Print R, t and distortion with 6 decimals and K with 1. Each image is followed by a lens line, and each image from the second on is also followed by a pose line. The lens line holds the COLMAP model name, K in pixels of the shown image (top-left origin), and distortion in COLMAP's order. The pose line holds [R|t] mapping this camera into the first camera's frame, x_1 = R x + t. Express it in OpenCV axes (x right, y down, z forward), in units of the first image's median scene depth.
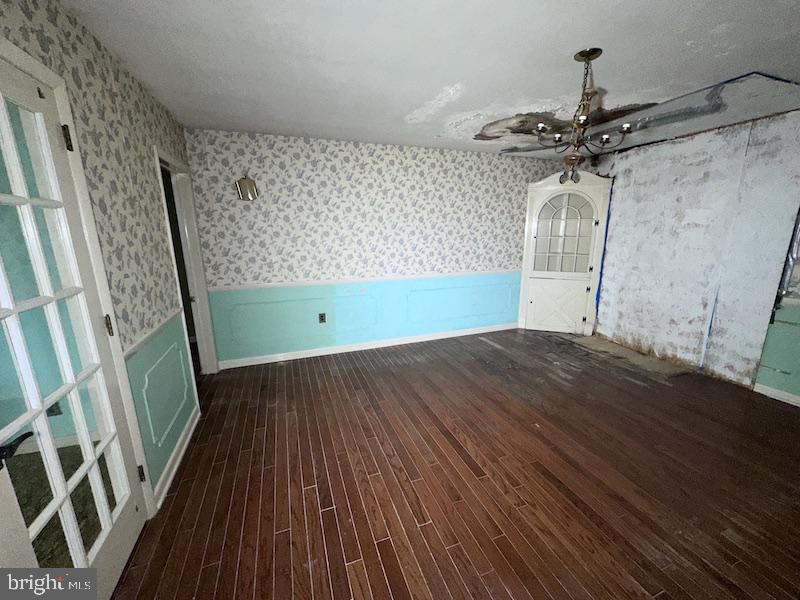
lens RADIAL K [[318.3, 0, 400.0], [0, 318.3, 300.0], [0, 0, 1]] dist [-0.003058, 0.000056]
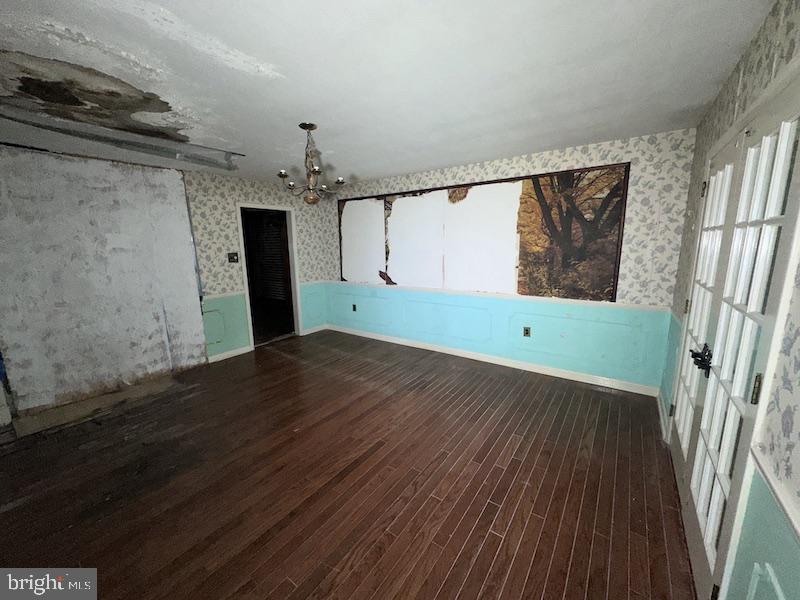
lens RADIAL K [[318.3, 0, 400.0], [0, 318.3, 300.0], [0, 0, 1]] dist [-0.003058, 0.000056]
pose [[-0.562284, -0.132328, 0.816288, -0.460282], [0.199616, 0.936204, 0.289268, -0.205029], [-0.802490, 0.325595, -0.499997, 0.860971]]
